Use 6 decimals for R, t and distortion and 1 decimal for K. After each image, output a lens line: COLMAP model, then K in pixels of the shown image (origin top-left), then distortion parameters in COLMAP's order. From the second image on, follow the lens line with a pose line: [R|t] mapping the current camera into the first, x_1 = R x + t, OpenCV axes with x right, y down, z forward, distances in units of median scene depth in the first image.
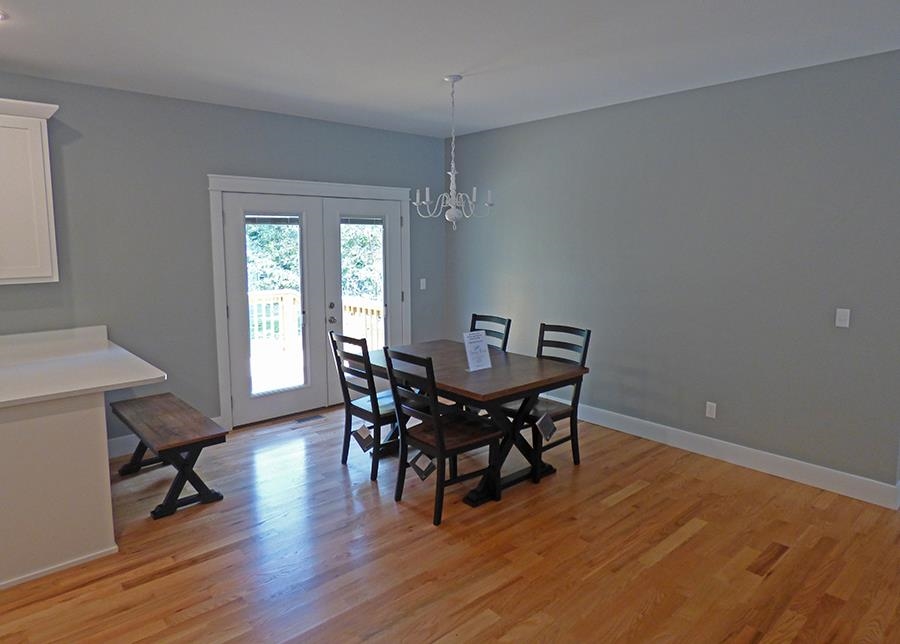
lens RADIAL K [[574.4, 0, 448.0], [0, 574.4, 309.8], [0, 0, 1]] dist [-0.007233, 0.003043]
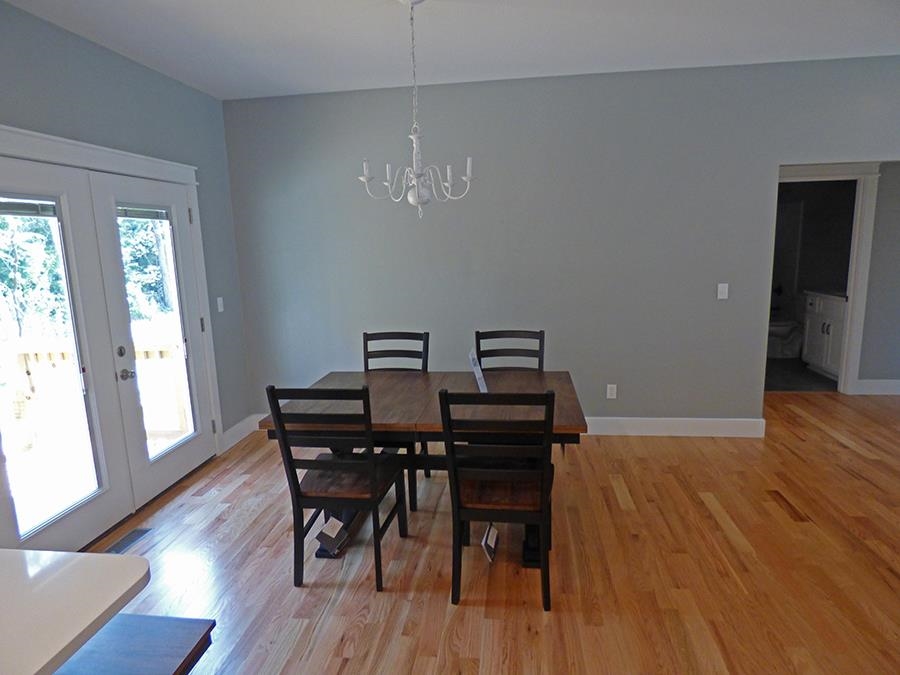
lens RADIAL K [[558.5, 0, 448.1], [0, 558.5, 345.2], [0, 0, 1]] dist [-0.001716, -0.003316]
pose [[0.751277, -0.143948, 0.644097, -0.446876], [0.112802, 0.989571, 0.089585, -0.038686], [-0.650275, 0.005353, 0.759680, 0.441248]]
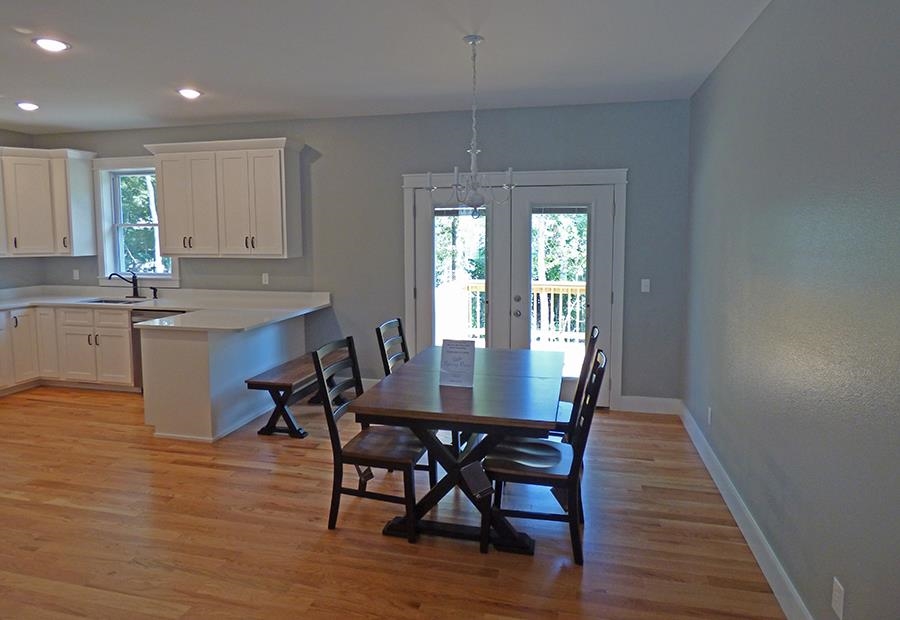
lens RADIAL K [[545.1, 0, 444.0], [0, 545.1, 295.2], [0, 0, 1]] dist [-0.022795, -0.002278]
pose [[0.570160, 0.097738, -0.815699, 0.654650], [-0.103029, 0.993566, 0.047035, -0.059772], [0.815047, 0.057224, 0.576562, 0.511215]]
